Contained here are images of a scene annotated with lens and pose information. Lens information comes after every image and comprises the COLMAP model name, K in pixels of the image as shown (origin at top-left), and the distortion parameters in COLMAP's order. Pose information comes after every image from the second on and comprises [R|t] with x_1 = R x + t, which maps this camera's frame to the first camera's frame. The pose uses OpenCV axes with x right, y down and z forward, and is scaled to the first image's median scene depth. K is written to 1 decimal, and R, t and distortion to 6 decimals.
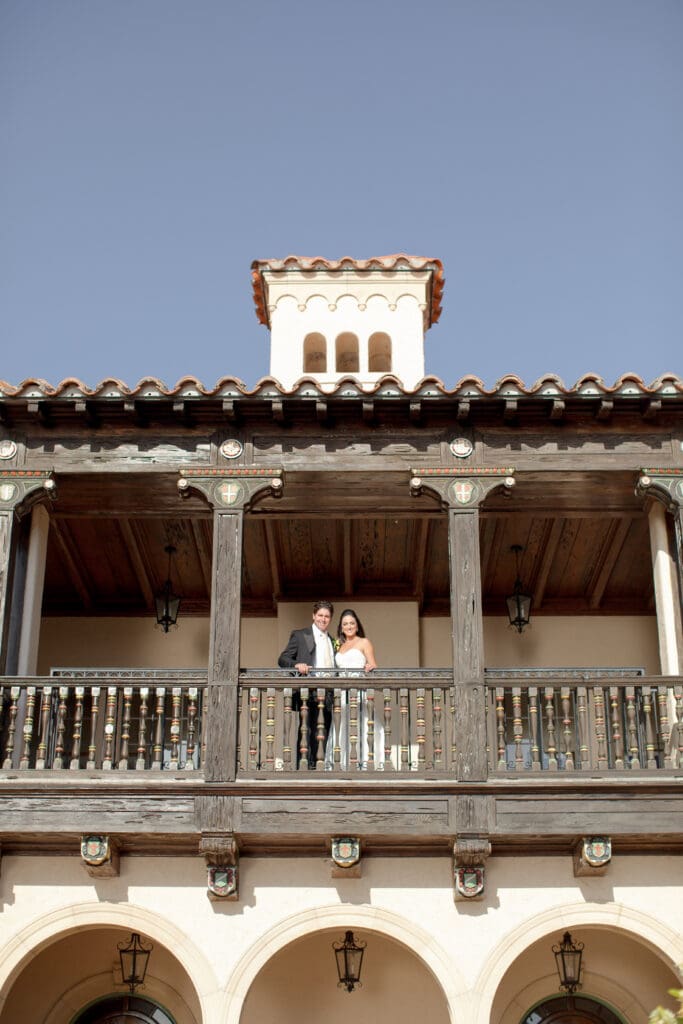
lens RADIAL K [[1599.2, 0, 341.5], [0, 1599.2, 512.0], [0, 0, 1]] dist [-0.138289, -0.015031]
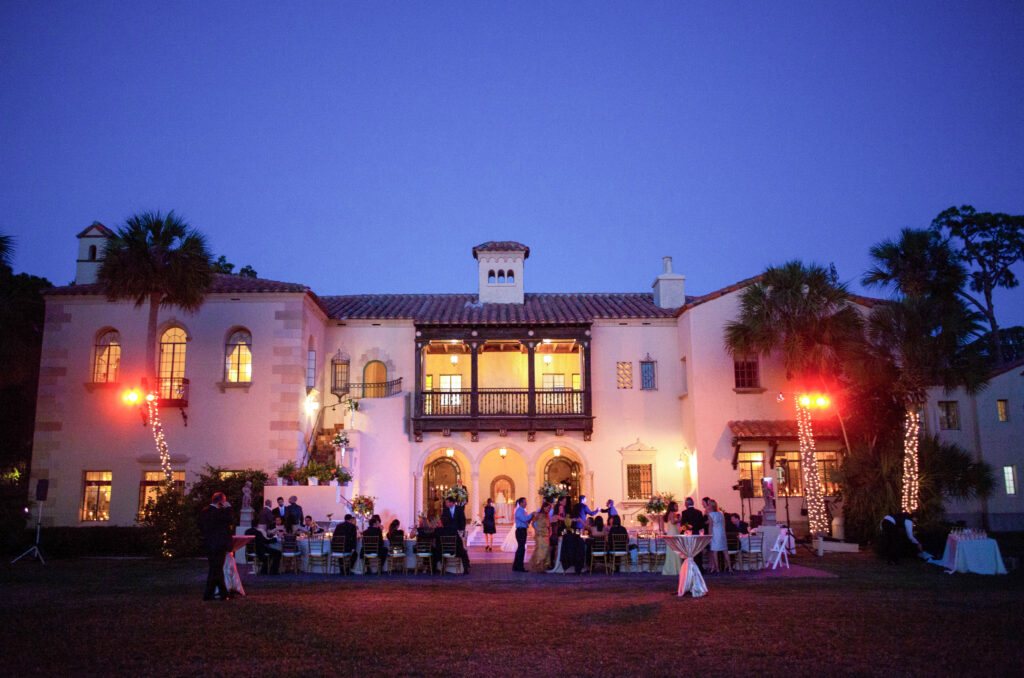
lens RADIAL K [[806.7, 0, 513.2], [0, 806.7, 368.1], [0, 0, 1]] dist [-0.012568, -0.001551]
pose [[0.999537, -0.003216, 0.030273, -0.033584], [-0.004156, 0.970684, 0.240322, -0.452093], [-0.030158, -0.240337, 0.970221, -1.027185]]
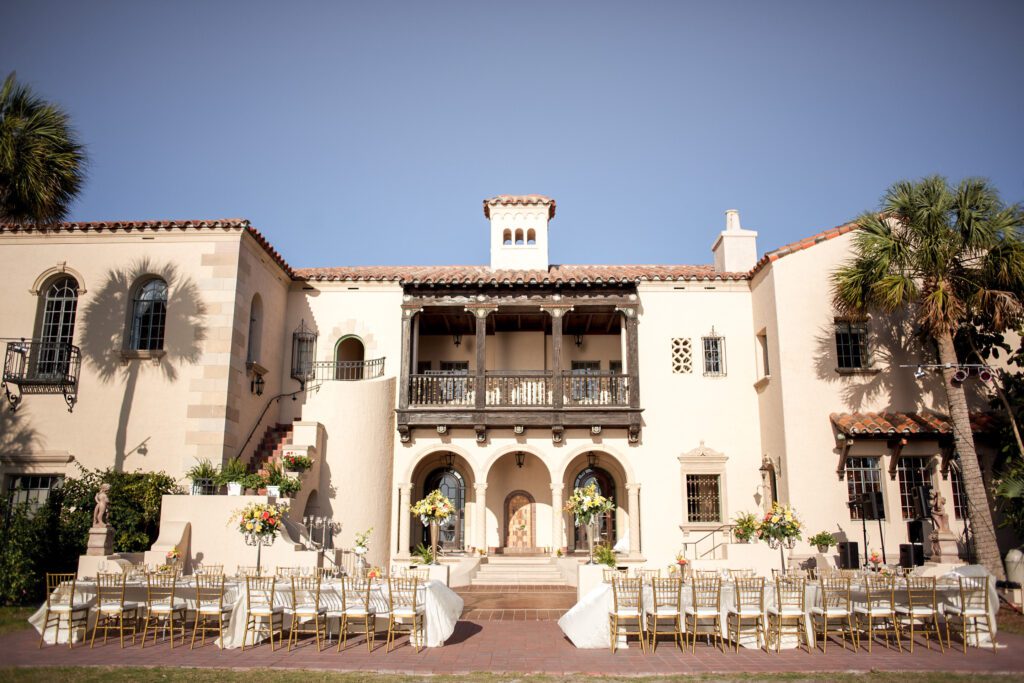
lens RADIAL K [[806.7, 0, 513.2], [0, 806.7, 370.6], [0, 0, 1]] dist [-0.012568, -0.001551]
pose [[0.999993, -0.000736, -0.003697, -0.002649], [0.001501, 0.977385, 0.211463, -0.232321], [0.003457, -0.211467, 0.977379, -0.542278]]
